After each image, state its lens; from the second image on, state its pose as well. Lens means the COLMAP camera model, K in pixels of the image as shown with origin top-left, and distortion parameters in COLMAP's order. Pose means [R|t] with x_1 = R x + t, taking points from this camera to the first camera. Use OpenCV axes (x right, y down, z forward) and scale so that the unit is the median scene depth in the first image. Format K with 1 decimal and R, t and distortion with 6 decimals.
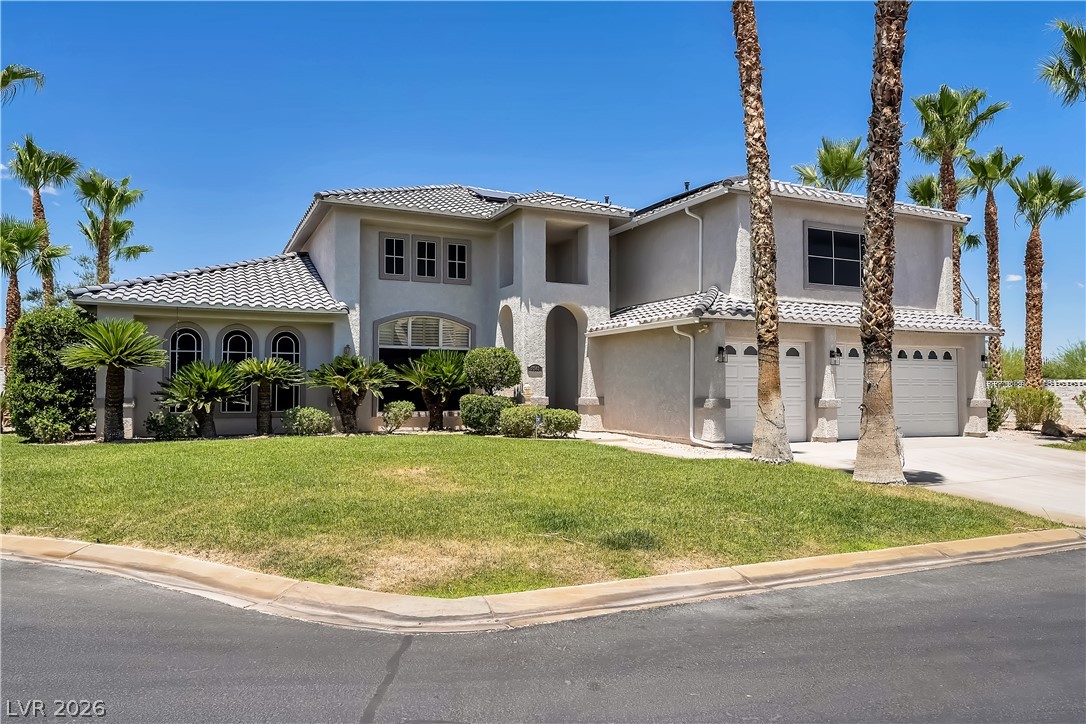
lens RADIAL K [[728.7, 0, 542.1], [0, 728.7, 368.4], [0, 0, 1]] dist [0.010629, 0.001423]
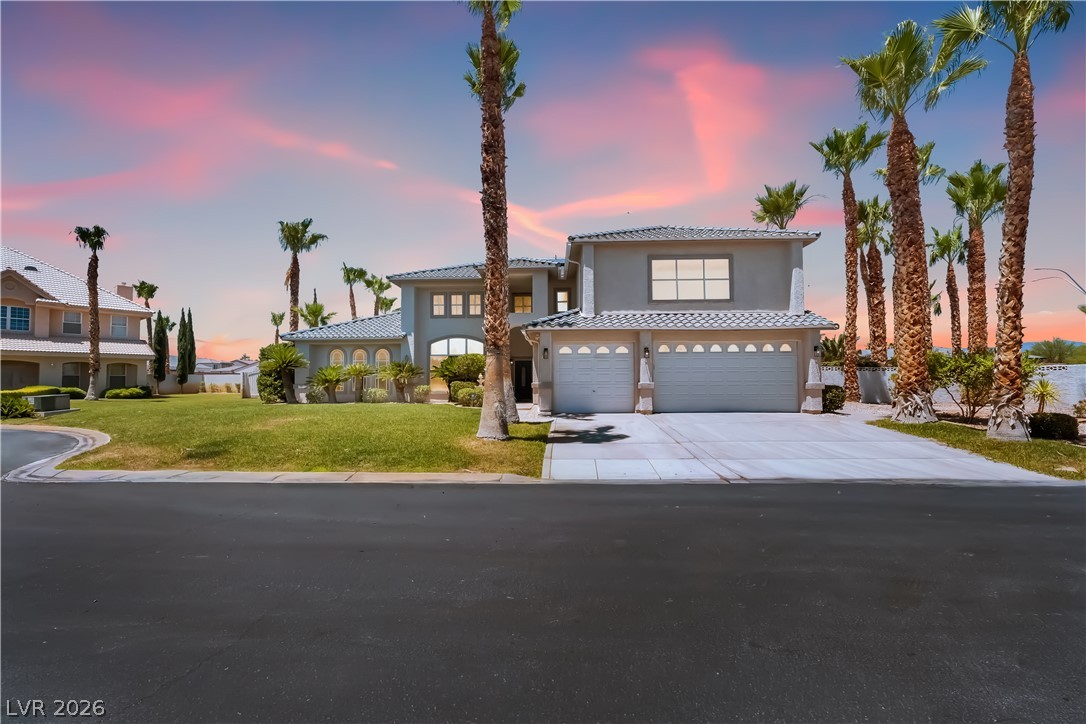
lens RADIAL K [[441.0, 0, 543.3], [0, 441.0, 377.6], [0, 0, 1]] dist [-0.002111, -0.000133]
pose [[0.893054, -0.009969, -0.449838, 0.563073], [0.020297, 0.999629, 0.018140, 0.012247], [0.449491, -0.025330, 0.892926, 0.153304]]
